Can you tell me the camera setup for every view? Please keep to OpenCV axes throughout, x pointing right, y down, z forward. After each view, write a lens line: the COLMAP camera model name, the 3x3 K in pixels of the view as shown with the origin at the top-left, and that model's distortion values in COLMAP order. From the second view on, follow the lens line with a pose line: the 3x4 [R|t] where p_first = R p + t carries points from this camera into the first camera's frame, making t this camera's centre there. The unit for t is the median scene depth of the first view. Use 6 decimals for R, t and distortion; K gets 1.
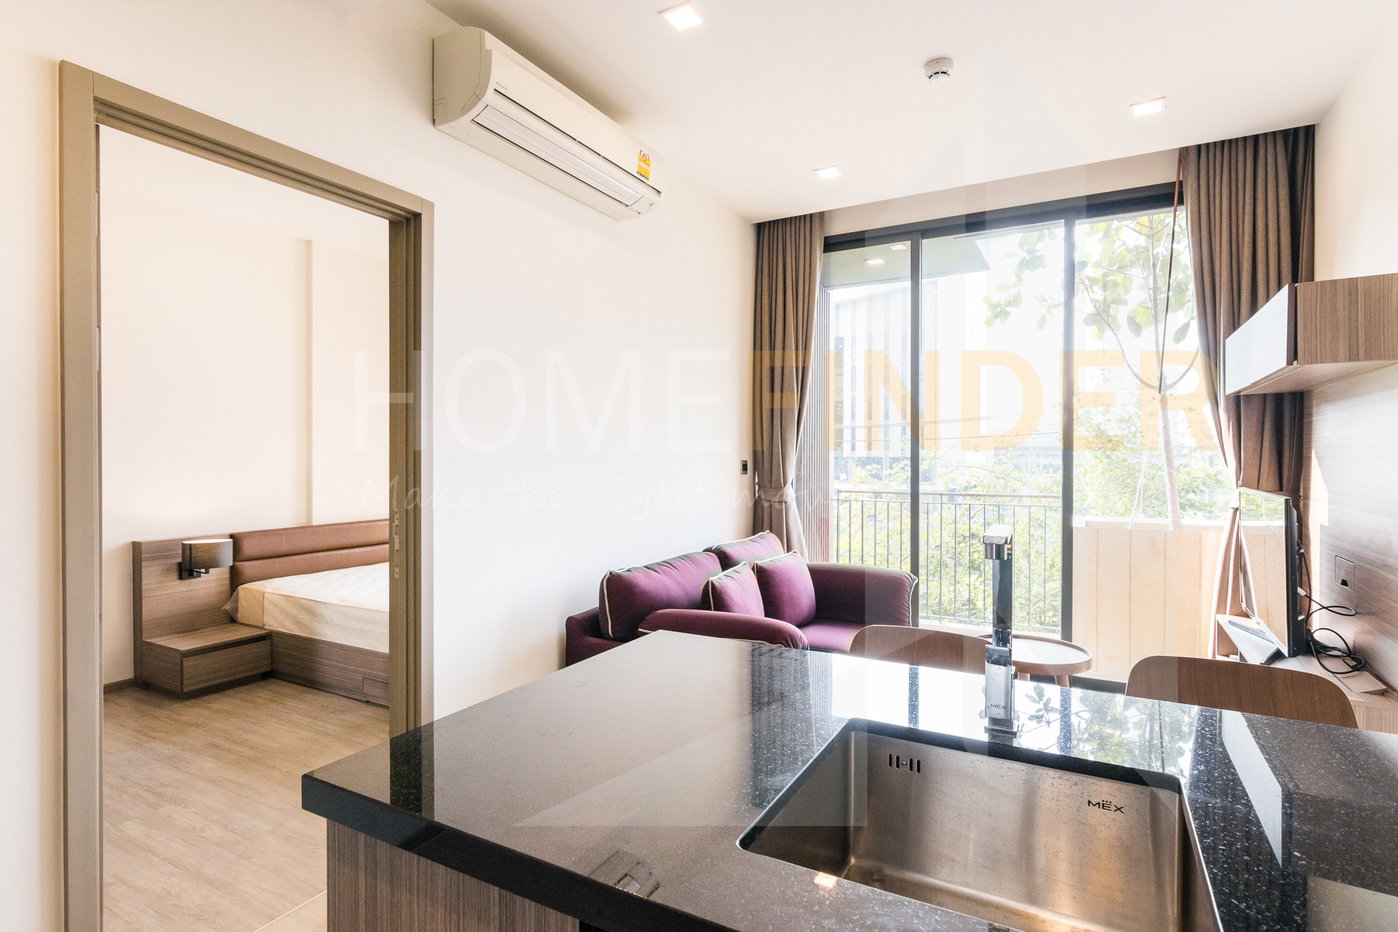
lens RADIAL K [[713.5, 0, 698.0], [0, 713.5, 463.2], [0, 0, 1]] dist [-0.002183, 0.001396]
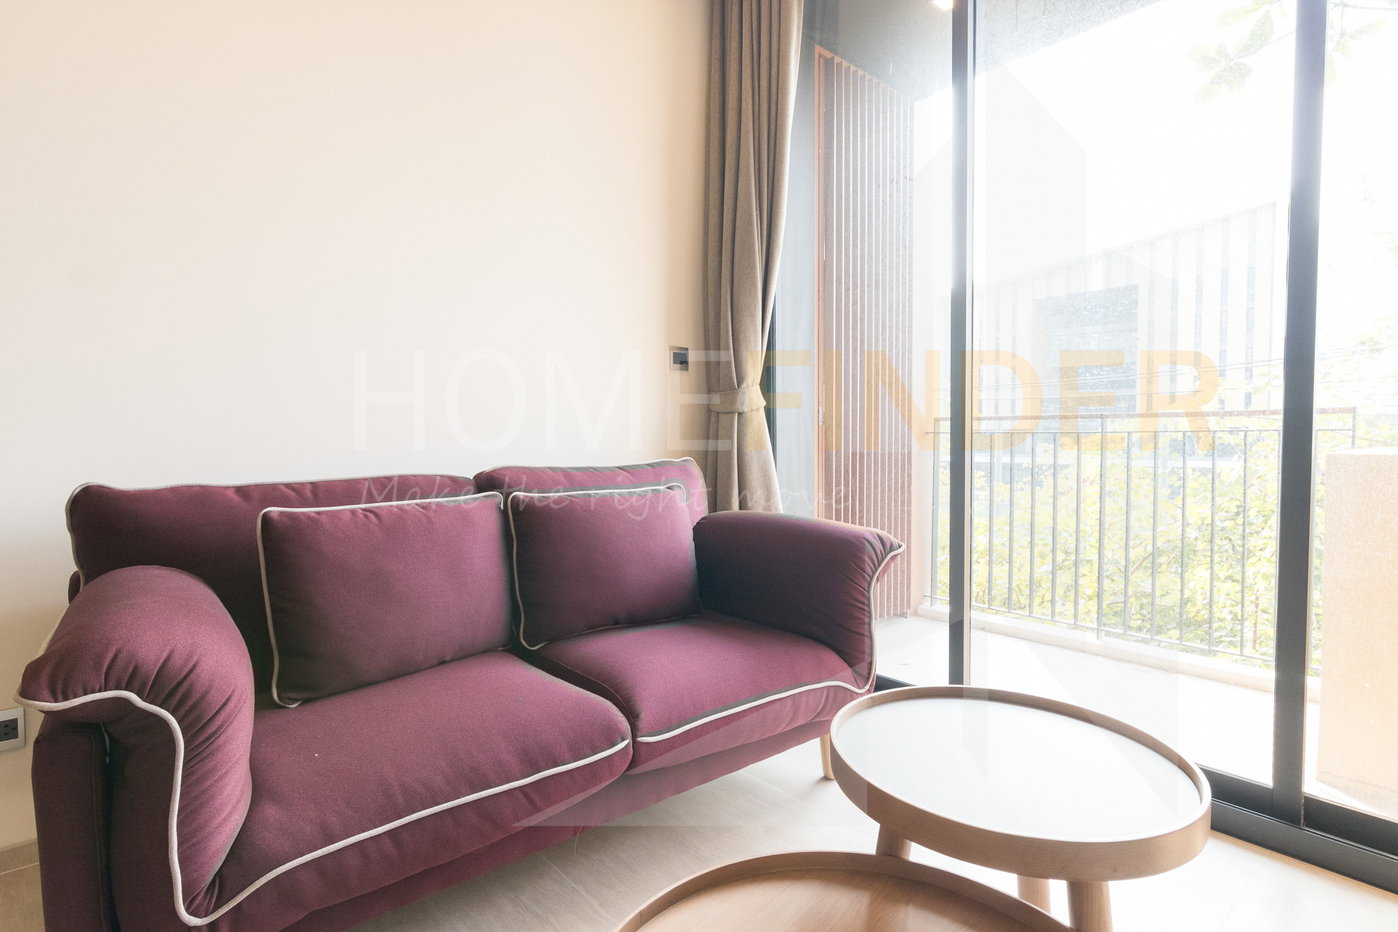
lens RADIAL K [[713.5, 0, 700.9], [0, 713.5, 463.0], [0, 0, 1]] dist [-0.002183, 0.001396]
pose [[0.935233, 0.013405, -0.353780, 0.295849], [-0.002260, 0.999489, 0.031896, 0.075051], [0.354026, -0.029031, 0.934785, 0.425366]]
